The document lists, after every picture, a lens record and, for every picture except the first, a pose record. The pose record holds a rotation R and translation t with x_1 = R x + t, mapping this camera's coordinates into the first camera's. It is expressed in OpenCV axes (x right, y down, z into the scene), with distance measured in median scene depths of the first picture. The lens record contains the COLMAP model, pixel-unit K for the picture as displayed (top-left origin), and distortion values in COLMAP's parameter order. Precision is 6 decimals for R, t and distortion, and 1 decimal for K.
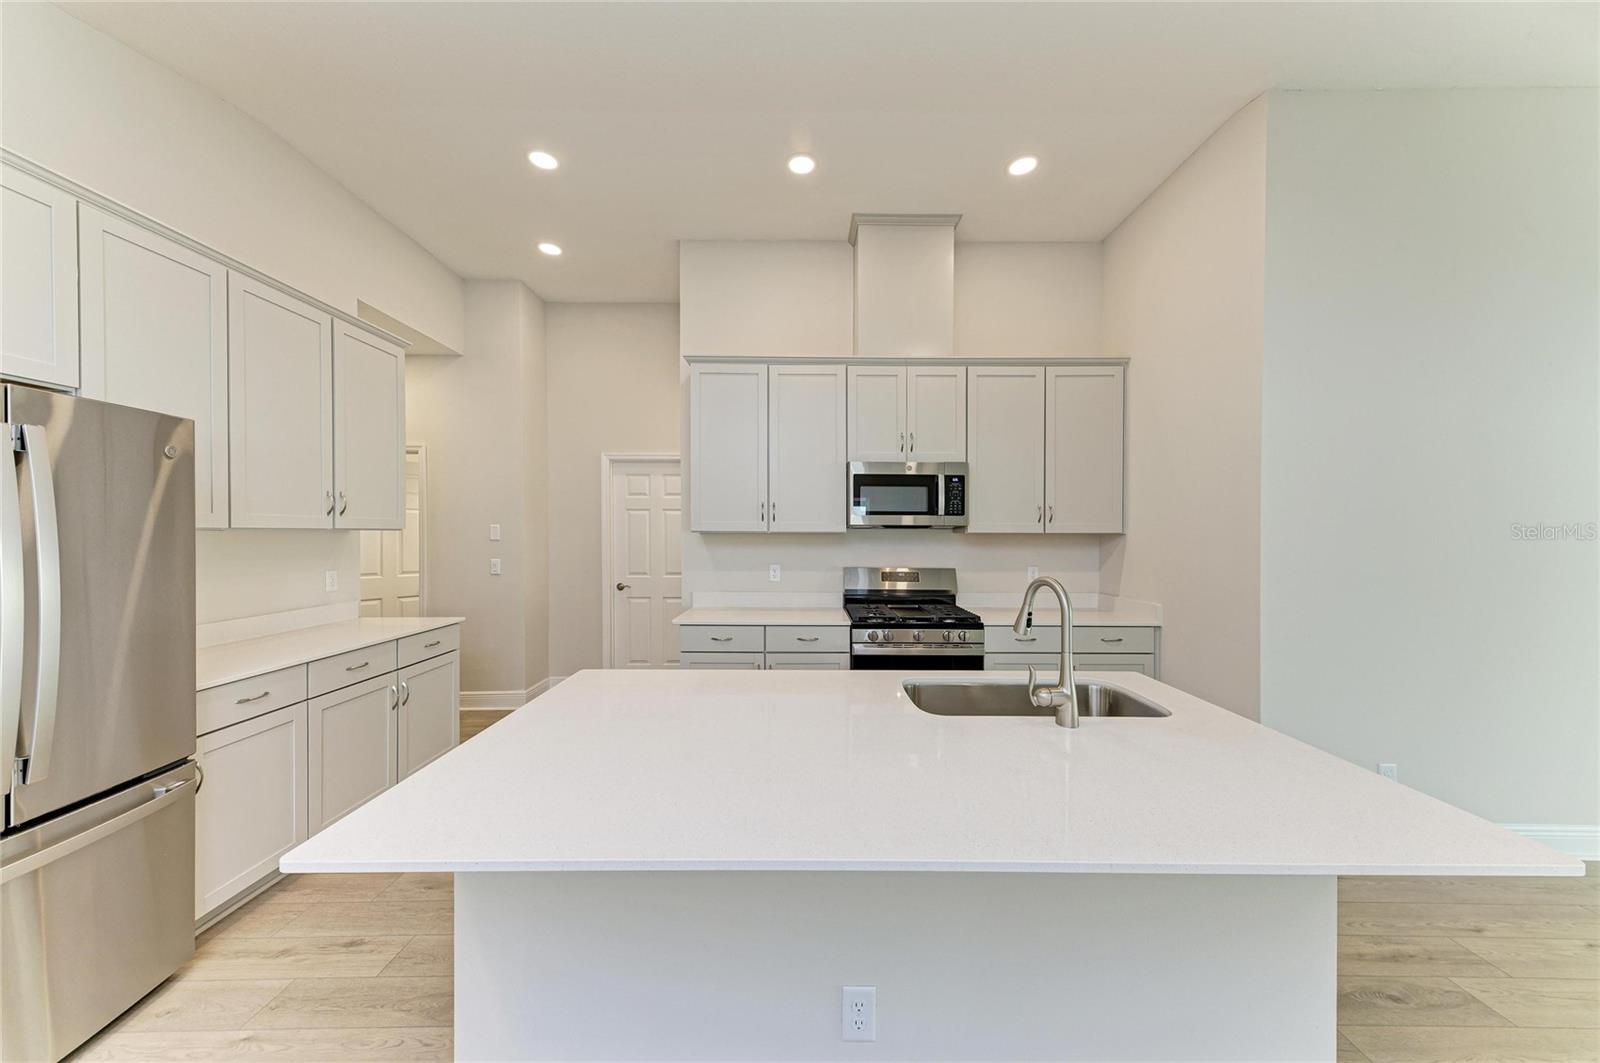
lens RADIAL K [[549.8, 0, 804.6], [0, 549.8, 533.5], [0, 0, 1]] dist [0.009336, 0.000013]
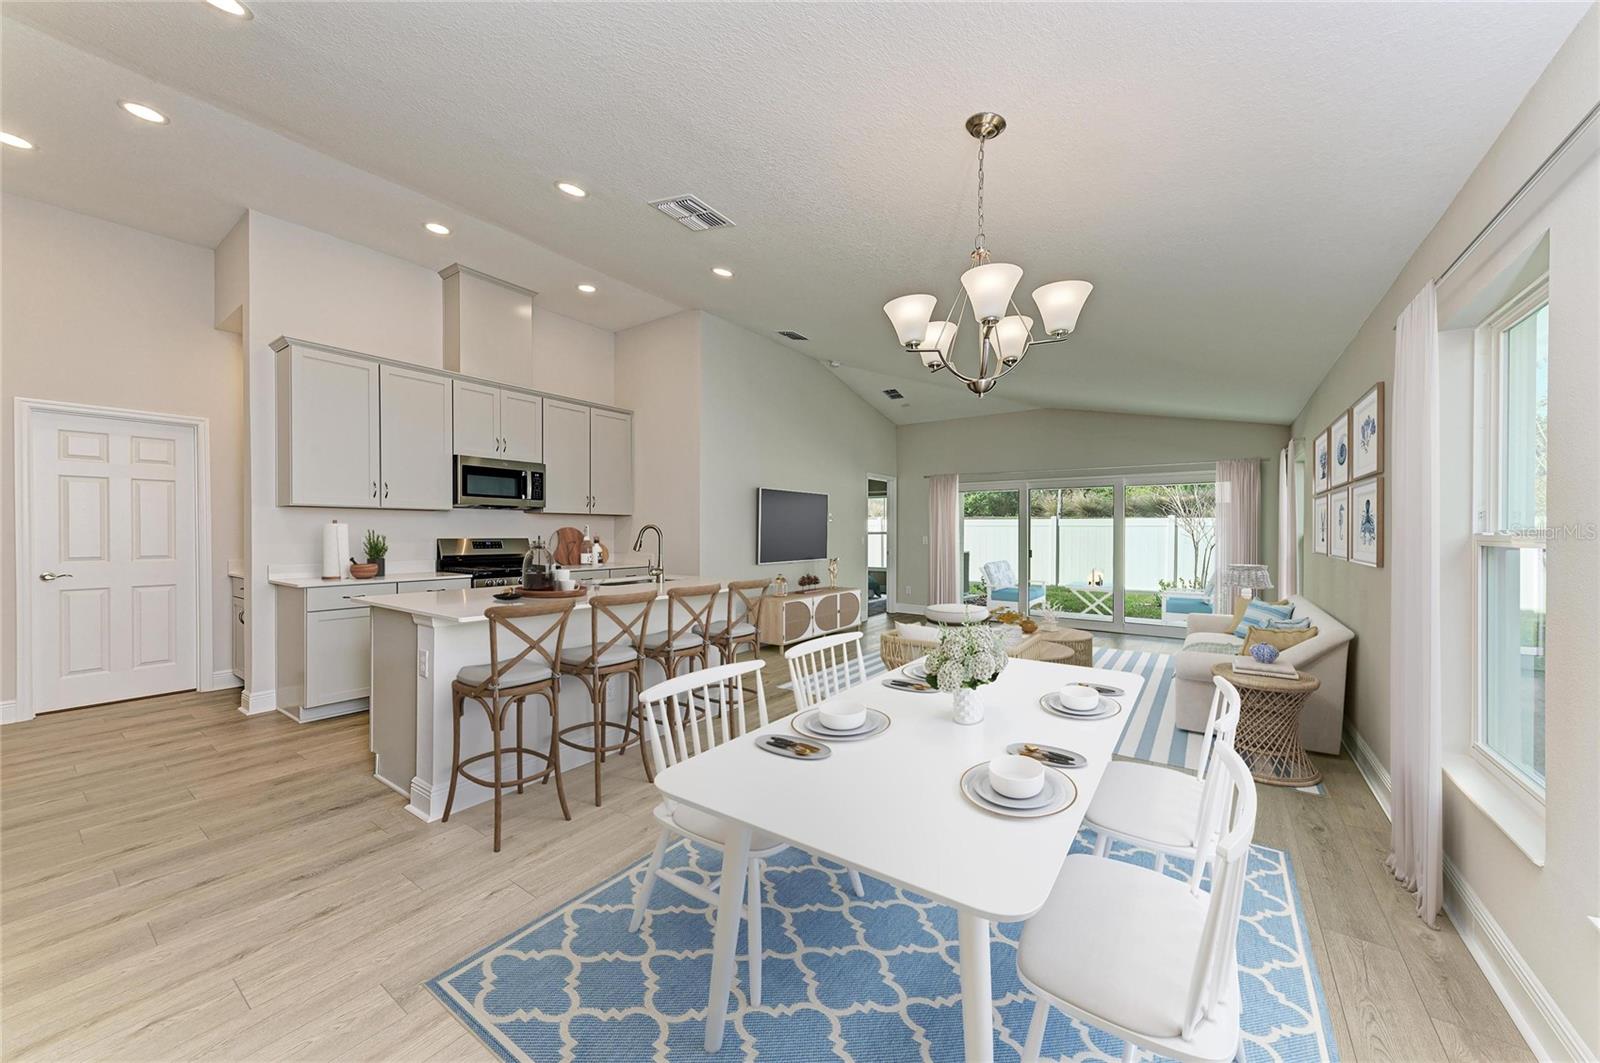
lens RADIAL K [[570.6, 0, 800.0], [0, 570.6, 531.5], [0, 0, 1]] dist [0.017969, -0.006903]
pose [[0.584731, -0.001073, 0.811227, -0.537005], [0.001732, 0.999998, 0.000074, 0.051318], [-0.811226, 0.001362, 0.584731, -0.438569]]
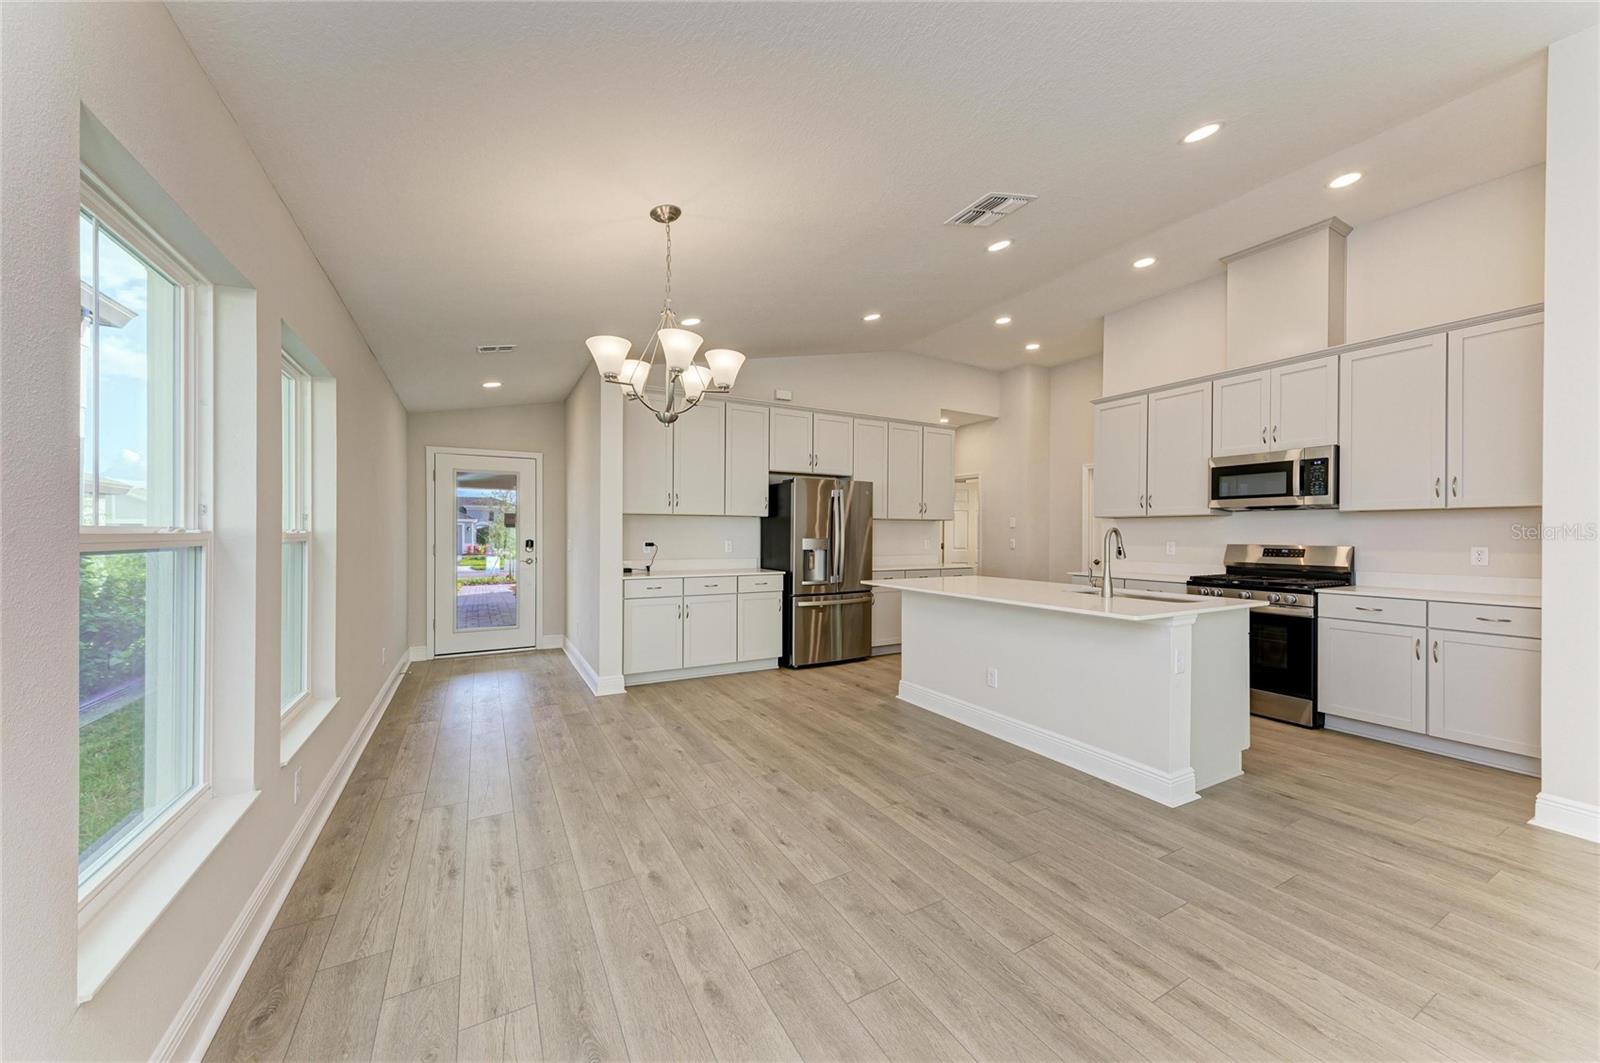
lens RADIAL K [[570.6, 0, 800.0], [0, 570.6, 531.5], [0, 0, 1]] dist [0.017969, -0.006903]
pose [[0.479580, -0.006823, -0.877472, 0.778932], [-0.004104, 0.999941, -0.010019, 0.054707], [0.877489, 0.008406, 0.479524, -0.451865]]
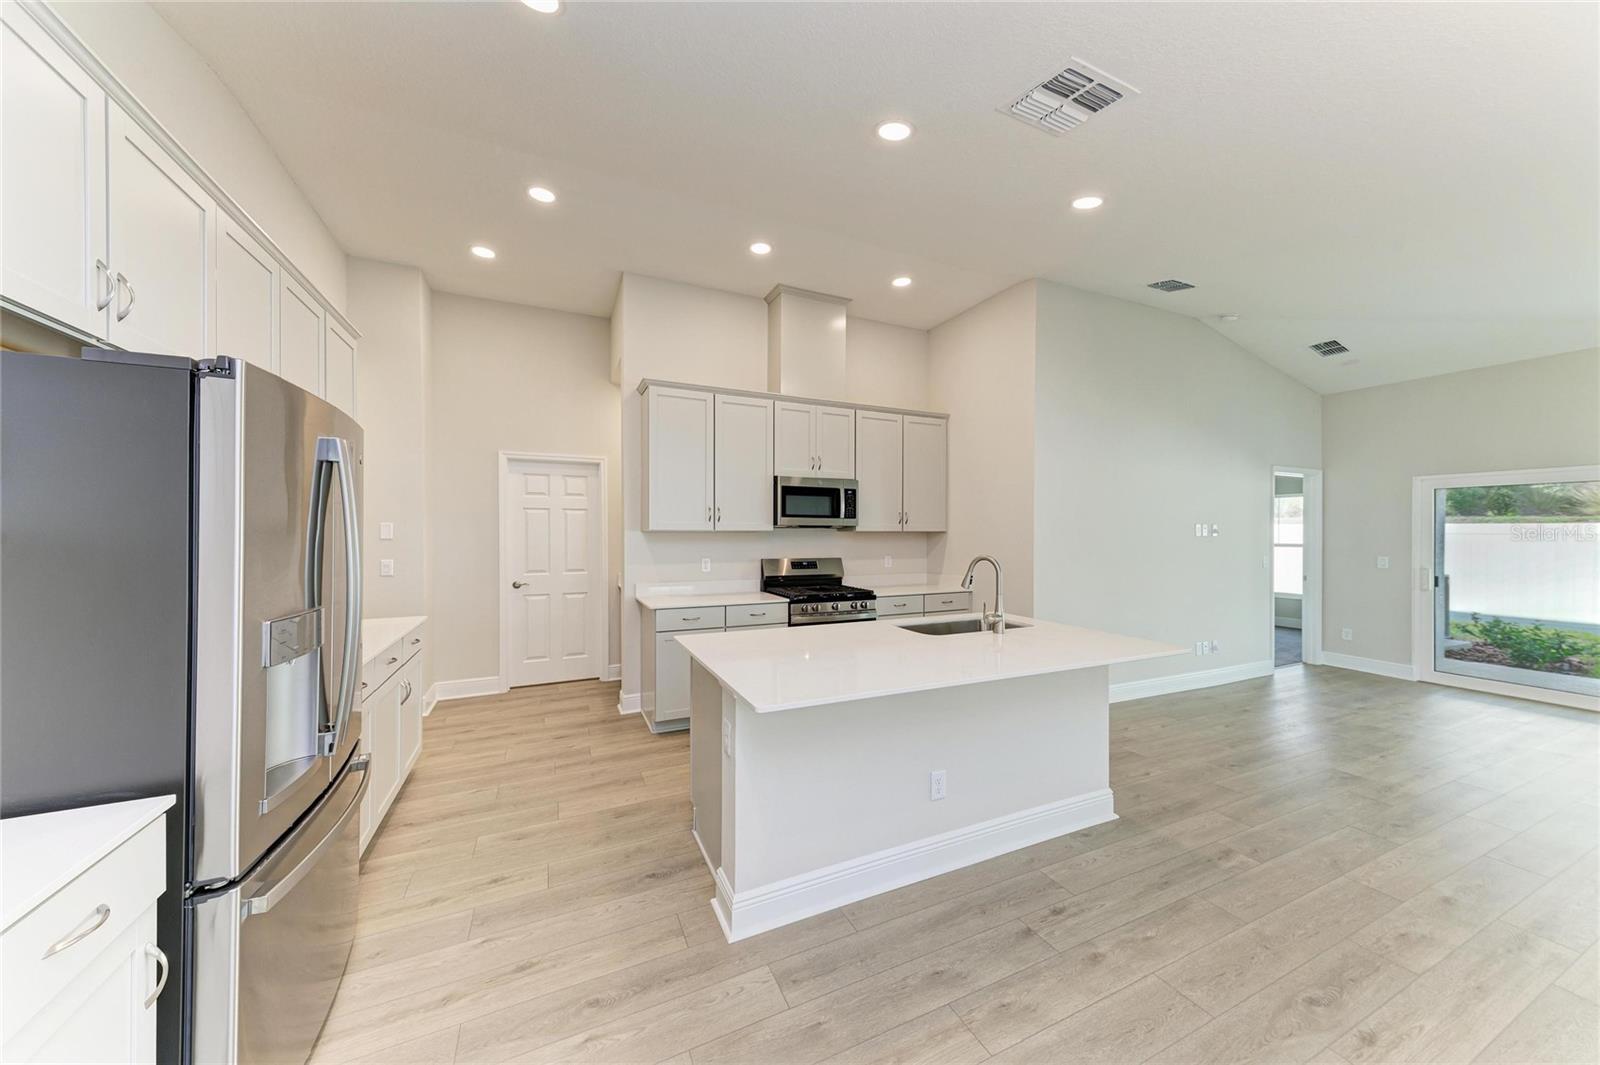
lens RADIAL K [[545.3, 0, 800.0], [0, 545.3, 532.5], [0, 0, 1]] dist [0.010231, -0.000078]
pose [[0.911083, -0.001830, 0.412219, -0.390823], [0.001755, 0.999998, 0.000561, 0.001033], [-0.412220, 0.000212, 0.911084, -0.179278]]
